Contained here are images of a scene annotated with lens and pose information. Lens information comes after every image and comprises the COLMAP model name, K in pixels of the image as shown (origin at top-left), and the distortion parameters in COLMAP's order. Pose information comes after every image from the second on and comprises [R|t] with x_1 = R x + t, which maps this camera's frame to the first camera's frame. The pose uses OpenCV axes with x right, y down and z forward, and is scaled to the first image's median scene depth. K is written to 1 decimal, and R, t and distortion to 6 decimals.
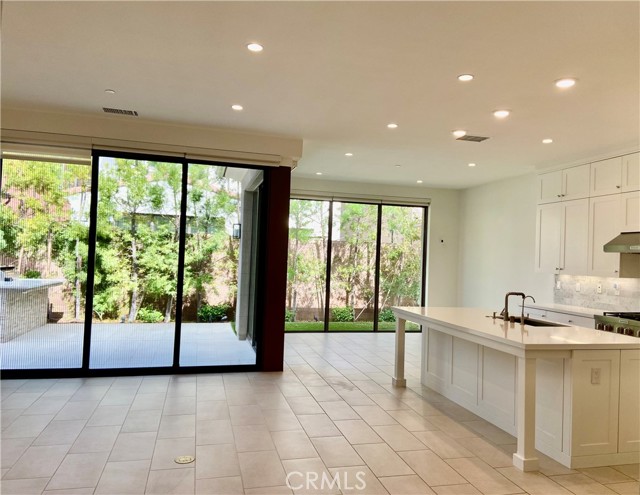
lens RADIAL K [[501.7, 0, 330.9], [0, 501.7, 244.1], [0, 0, 1]] dist [0.080465, -0.032137]
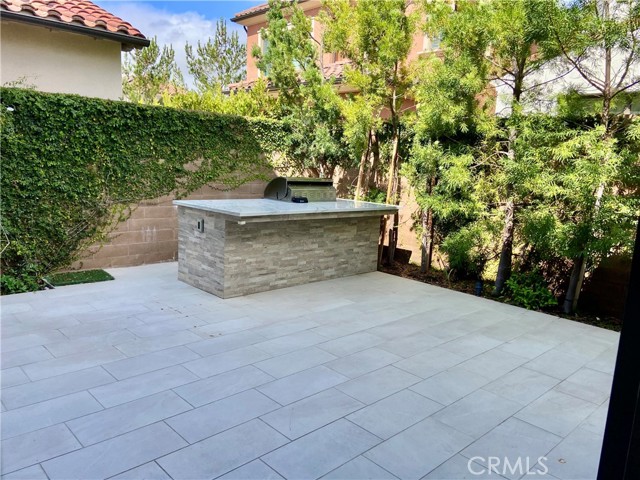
lens RADIAL K [[485.5, 0, 319.2], [0, 485.5, 239.3], [0, 0, 1]] dist [0.085542, -0.039628]
pose [[0.479129, 0.132479, -0.867689, -0.056092], [-0.010778, 0.989358, 0.145105, 0.025751], [0.877678, -0.060172, 0.475458, 0.637607]]
